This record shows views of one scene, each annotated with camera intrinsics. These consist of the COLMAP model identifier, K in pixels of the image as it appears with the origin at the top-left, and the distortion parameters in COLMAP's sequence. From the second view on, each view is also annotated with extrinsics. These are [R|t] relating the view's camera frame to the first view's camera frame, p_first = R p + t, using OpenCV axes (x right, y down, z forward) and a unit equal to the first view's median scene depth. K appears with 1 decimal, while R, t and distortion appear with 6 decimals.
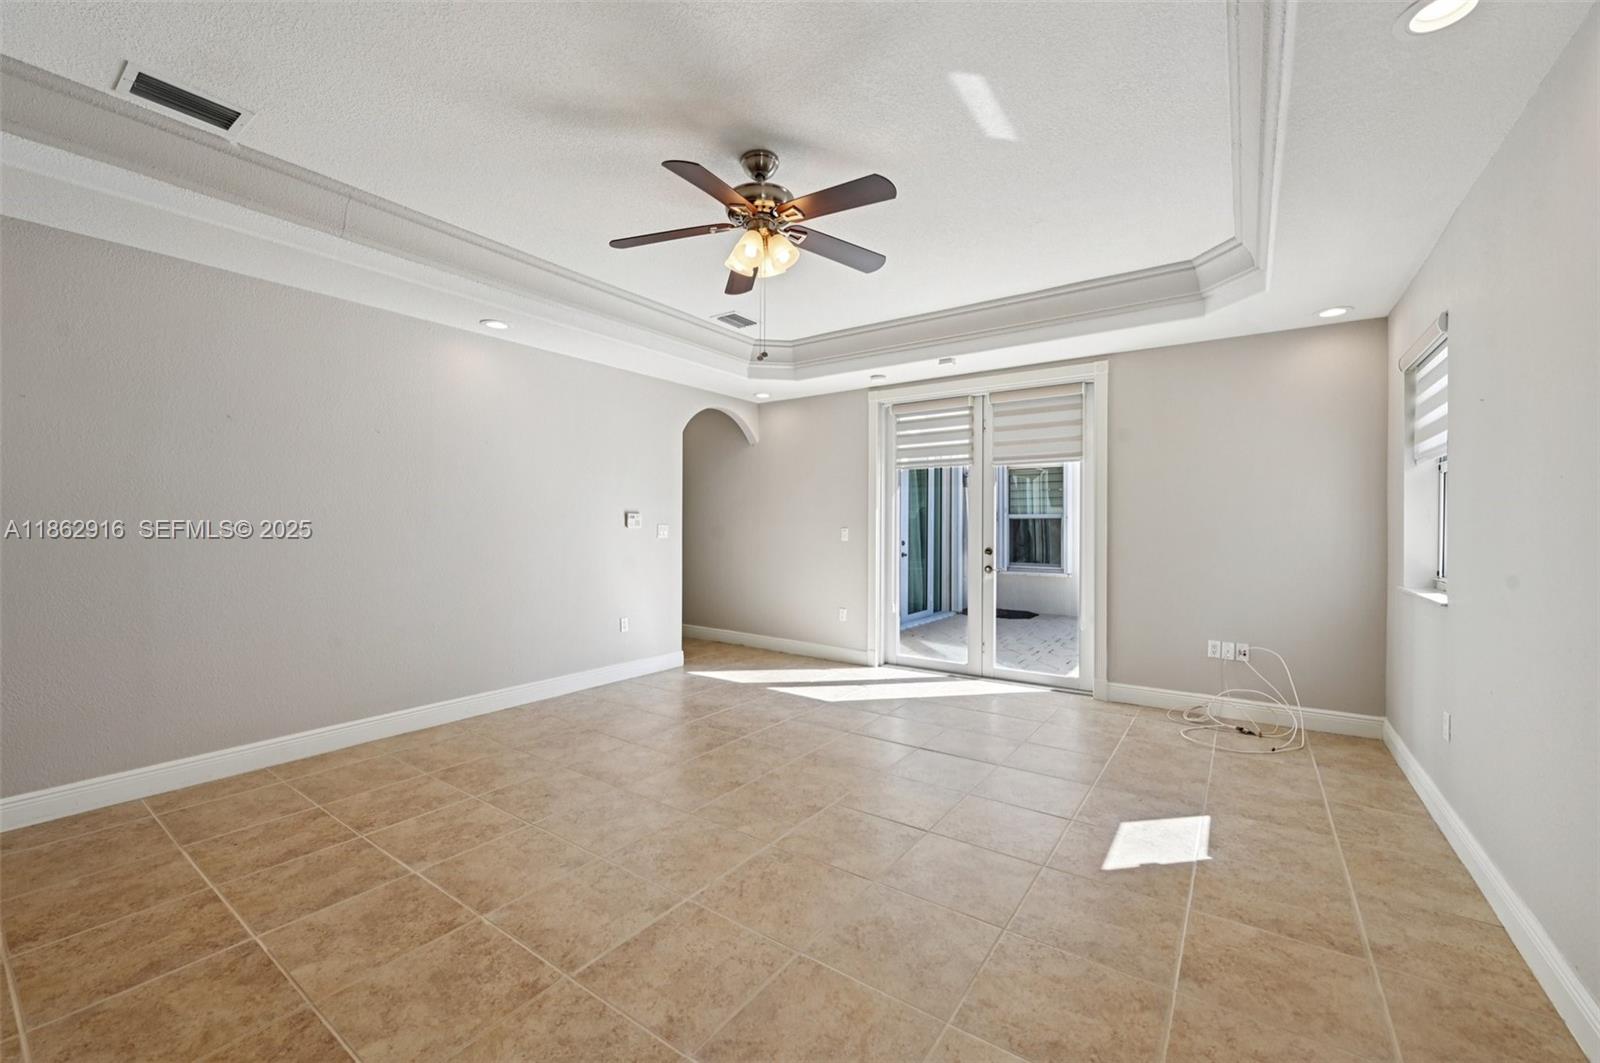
lens RADIAL K [[637.2, 0, 810.9], [0, 637.2, 530.8], [0, 0, 1]] dist [-0.008298, 0.000487]
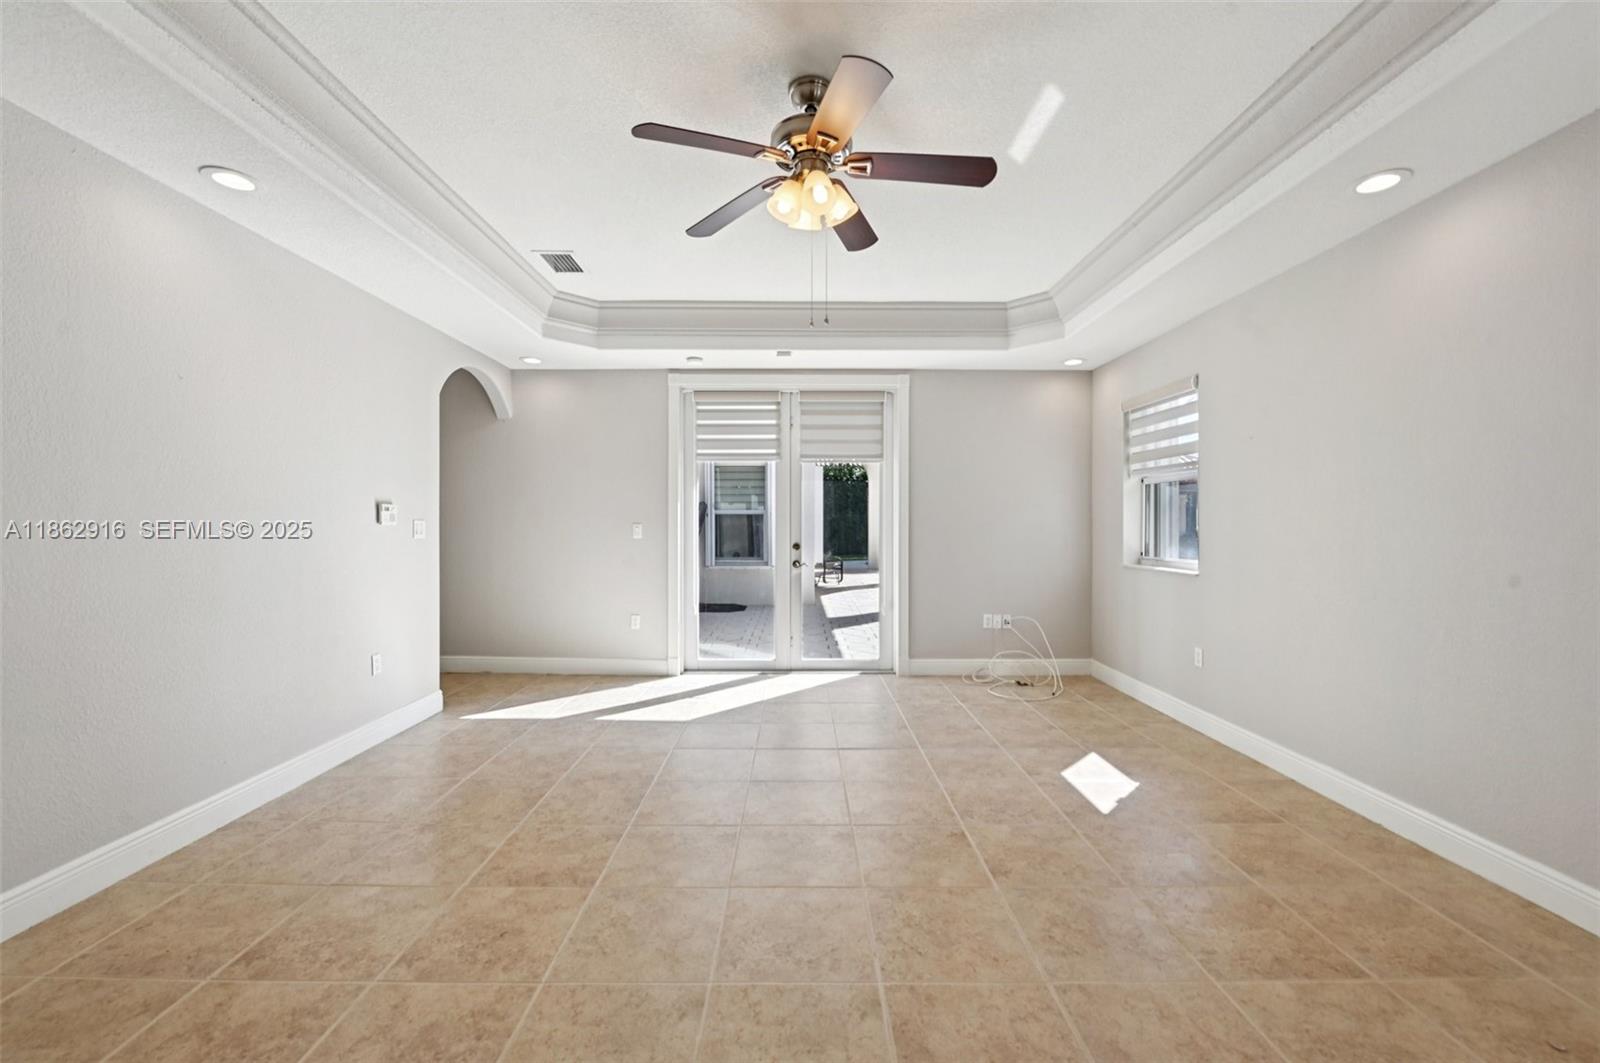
lens RADIAL K [[637.2, 0, 801.6], [0, 637.2, 529.3], [0, 0, 1]] dist [-0.008298, 0.000487]
pose [[0.817709, -0.008190, 0.575573, -0.338701], [0.005557, 0.999965, 0.006333, -0.001695], [-0.575604, -0.001980, 0.817726, 0.183456]]
